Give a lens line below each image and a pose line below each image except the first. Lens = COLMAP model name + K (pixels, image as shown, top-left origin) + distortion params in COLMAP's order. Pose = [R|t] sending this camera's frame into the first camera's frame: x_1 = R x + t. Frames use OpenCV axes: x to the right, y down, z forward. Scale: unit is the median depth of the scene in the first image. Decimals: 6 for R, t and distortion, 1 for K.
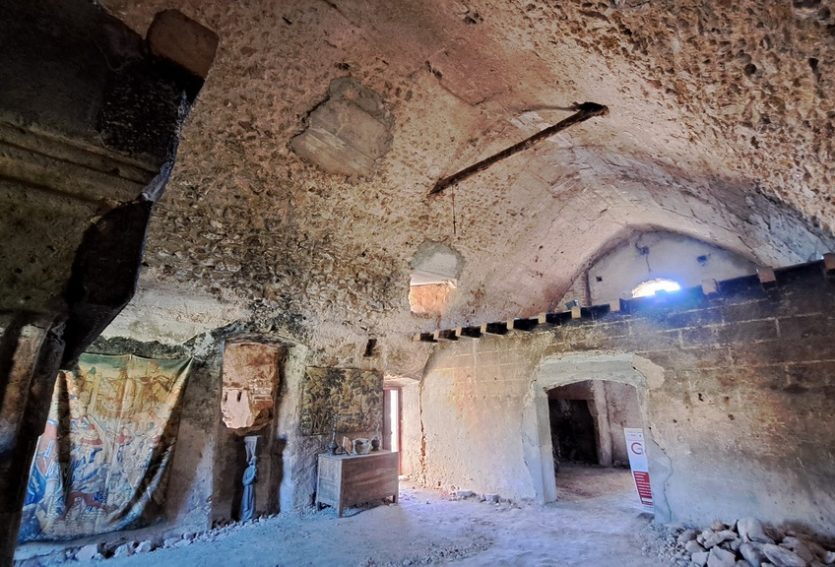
lens RADIAL K [[401.3, 0, 413.8], [0, 401.3, 287.1], [0, 0, 1]] dist [-0.001964, -0.010204]
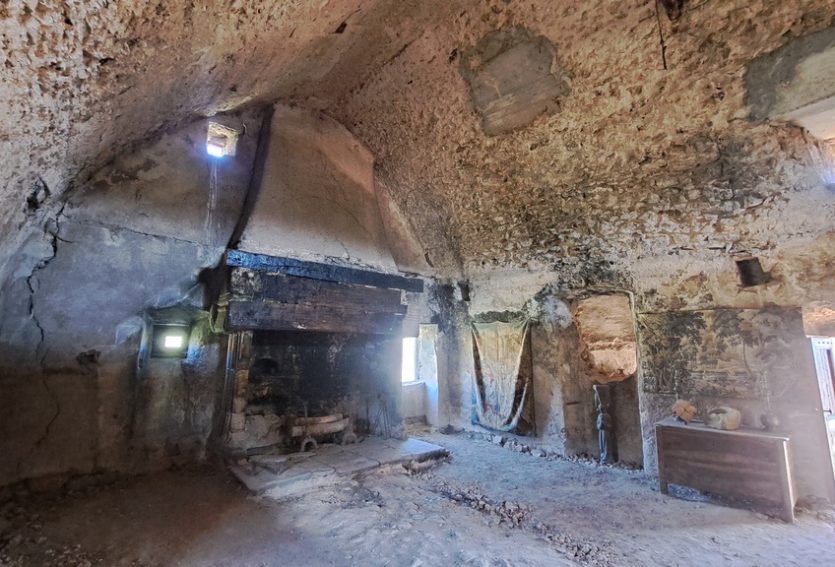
lens RADIAL K [[401.3, 0, 413.8], [0, 401.3, 287.1], [0, 0, 1]] dist [-0.001964, -0.010204]
pose [[-0.076934, -0.144821, -0.986462, 0.741148], [0.266448, 0.950424, -0.160311, 0.179445], [0.960774, -0.275174, -0.034532, 0.683591]]
